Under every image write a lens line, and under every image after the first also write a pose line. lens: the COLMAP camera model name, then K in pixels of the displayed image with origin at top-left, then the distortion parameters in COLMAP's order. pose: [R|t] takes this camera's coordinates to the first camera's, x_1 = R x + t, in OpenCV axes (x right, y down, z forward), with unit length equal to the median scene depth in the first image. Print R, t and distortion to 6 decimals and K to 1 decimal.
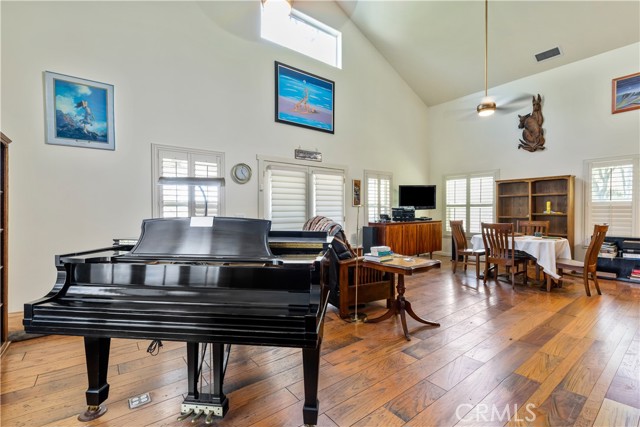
lens RADIAL K [[301.9, 0, 309.1], [0, 301.9, 214.1], [0, 0, 1]] dist [0.001407, 0.000087]
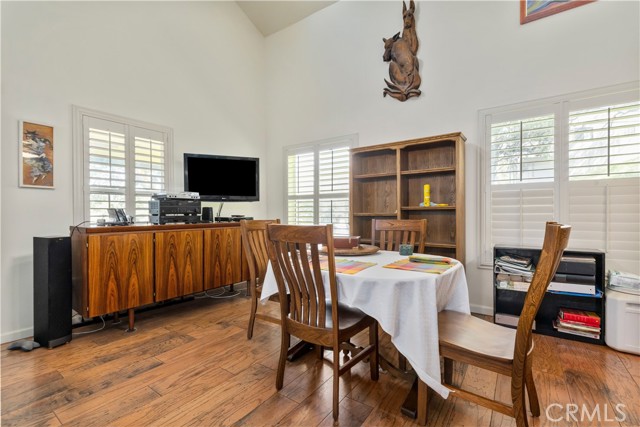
lens RADIAL K [[305.3, 0, 320.0], [0, 305.3, 213.5], [0, 0, 1]] dist [-0.003621, -0.000477]
pose [[0.950900, 0.003166, 0.309481, 0.434501], [0.001996, 0.999864, -0.016362, 0.019361], [-0.309491, 0.016176, 0.950765, 0.531945]]
